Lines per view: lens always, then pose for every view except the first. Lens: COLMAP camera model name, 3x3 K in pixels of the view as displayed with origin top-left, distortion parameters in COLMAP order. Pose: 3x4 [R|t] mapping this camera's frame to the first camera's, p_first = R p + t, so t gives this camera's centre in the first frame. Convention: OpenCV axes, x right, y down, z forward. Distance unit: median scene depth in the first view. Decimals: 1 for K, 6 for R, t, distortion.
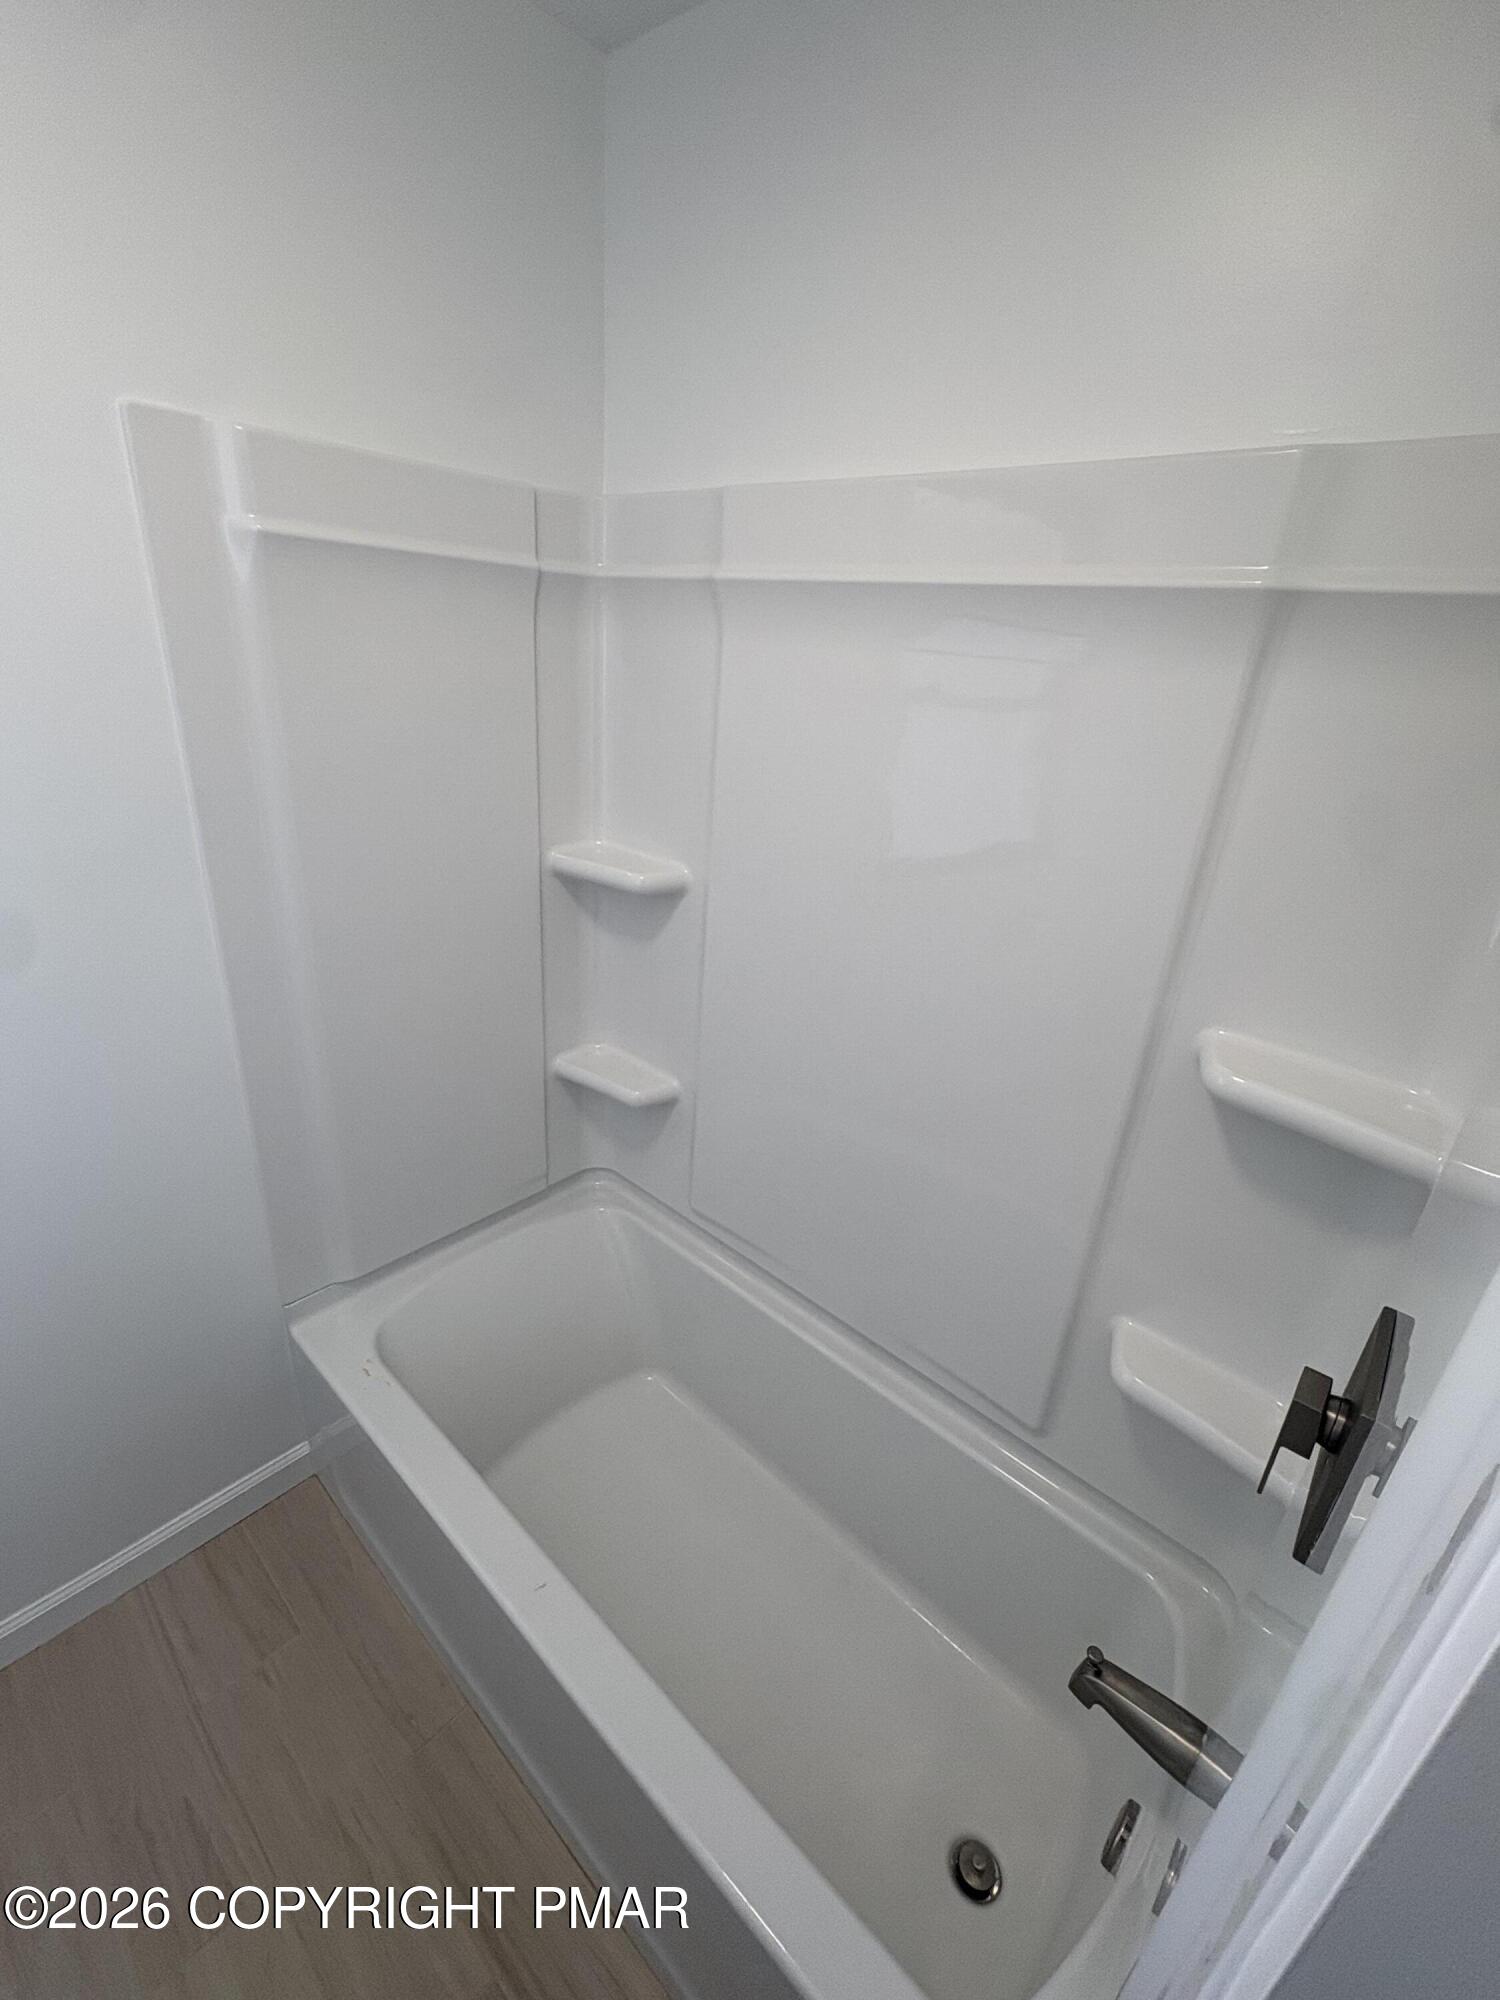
lens RADIAL K [[857.5, 0, 754.1], [0, 857.5, 1003.8], [0, 0, 1]] dist [0.002238, 0.000315]
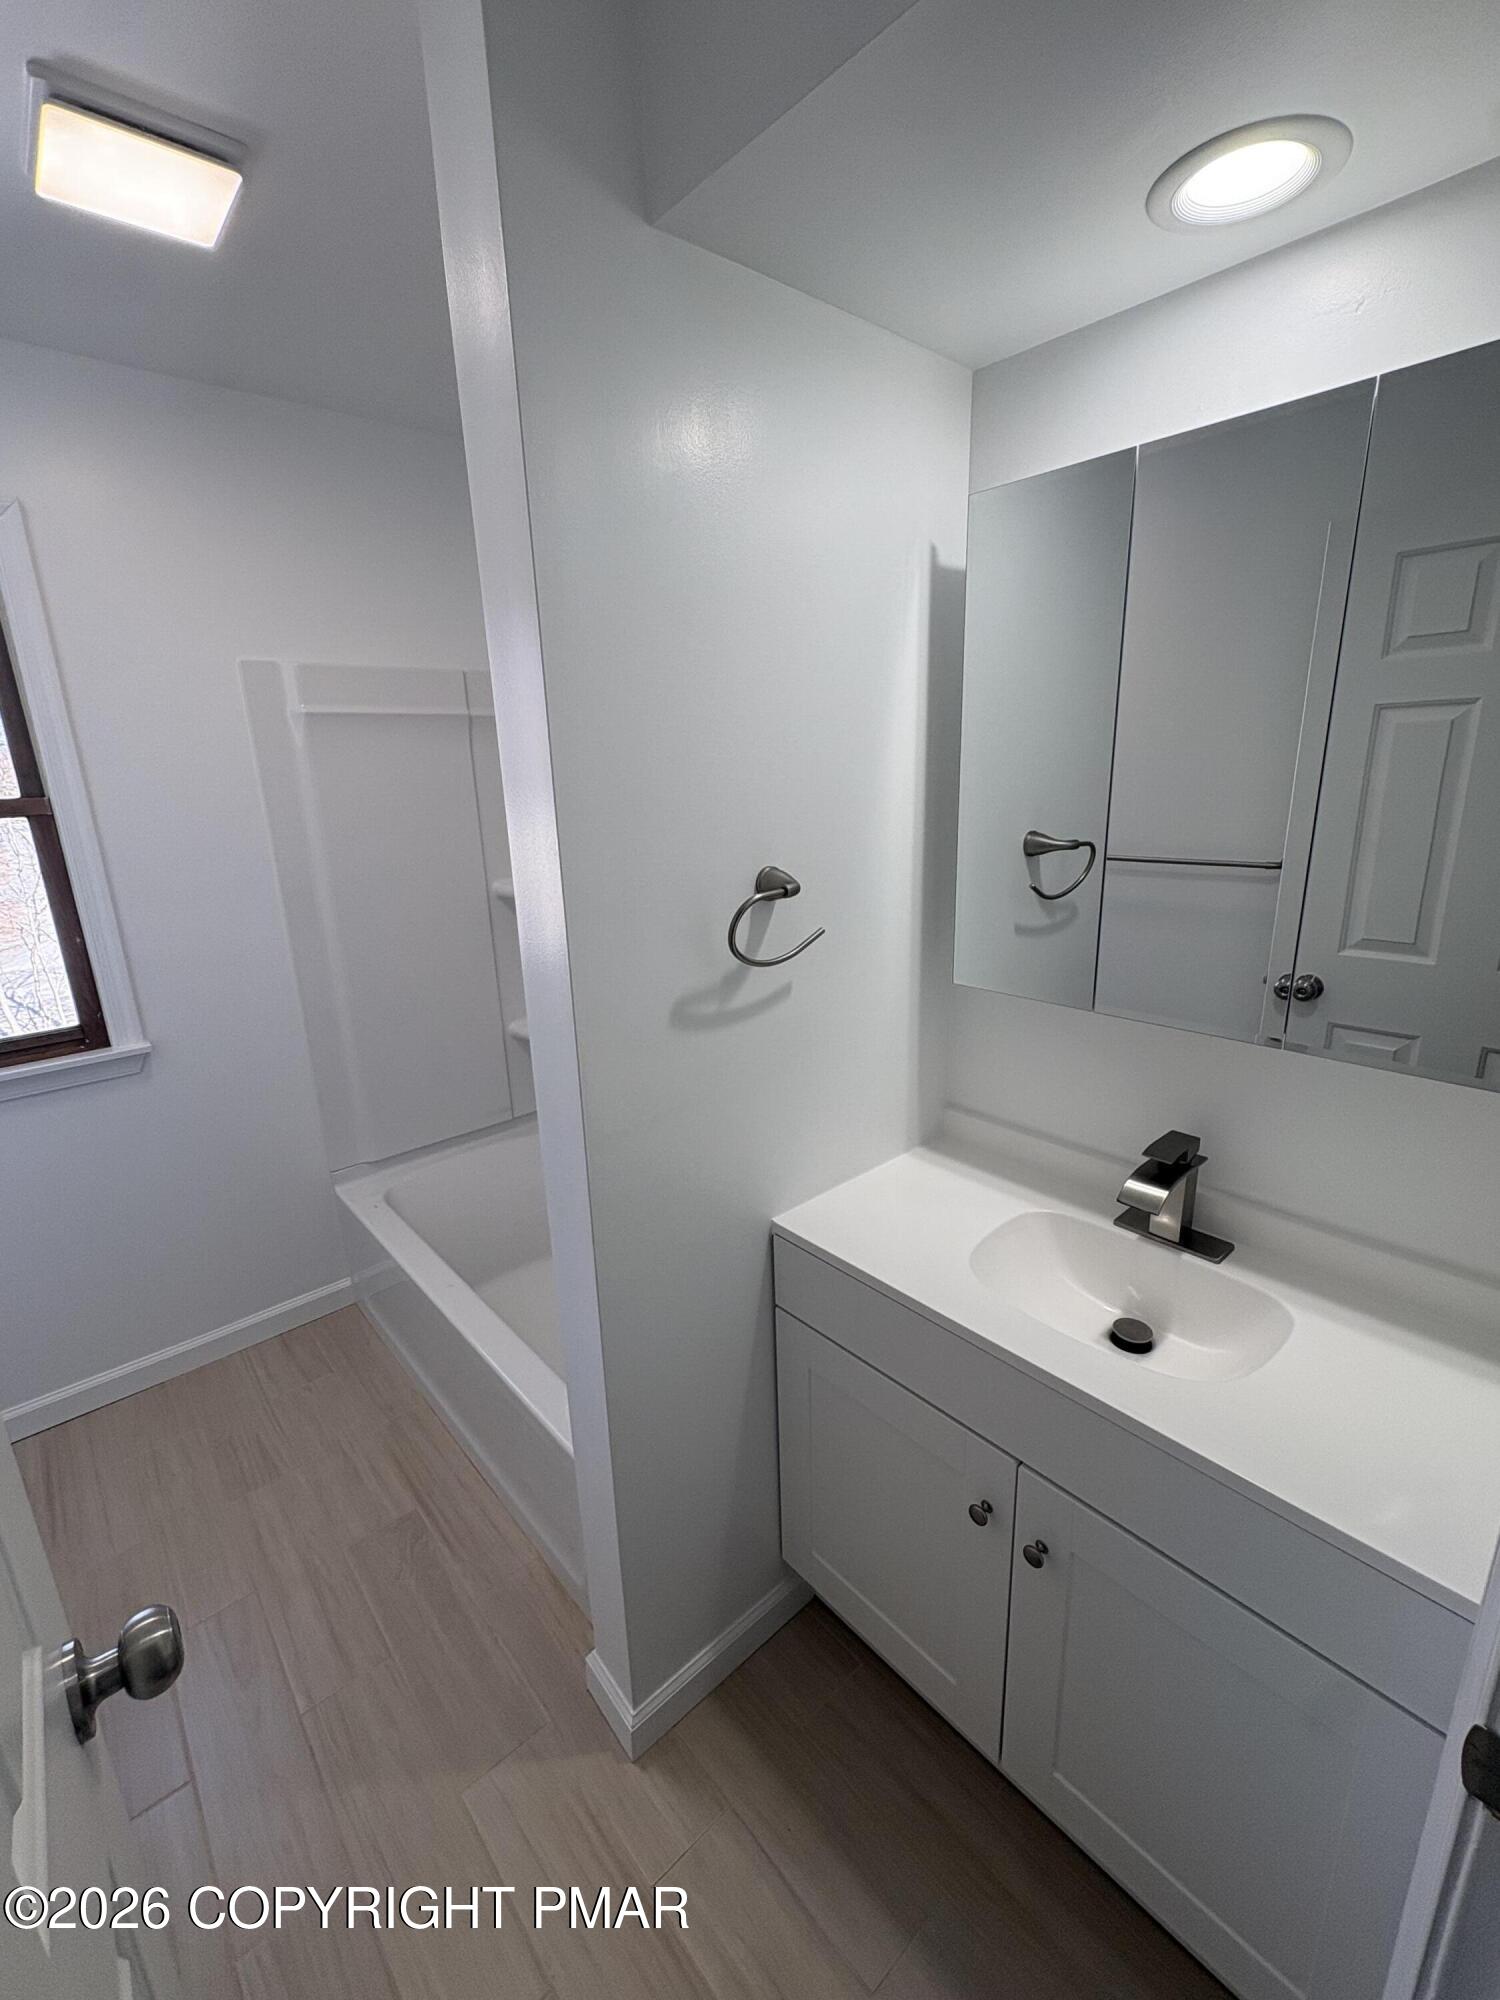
lens RADIAL K [[857.5, 0, 753.9], [0, 857.5, 1003.6], [0, 0, 1]] dist [0.002238, 0.000315]
pose [[0.986649, -0.081363, -0.141080, 0.502142], [0.060288, 0.987193, -0.147702, 0.346504], [0.151291, 0.137224, 0.978918, -0.504799]]
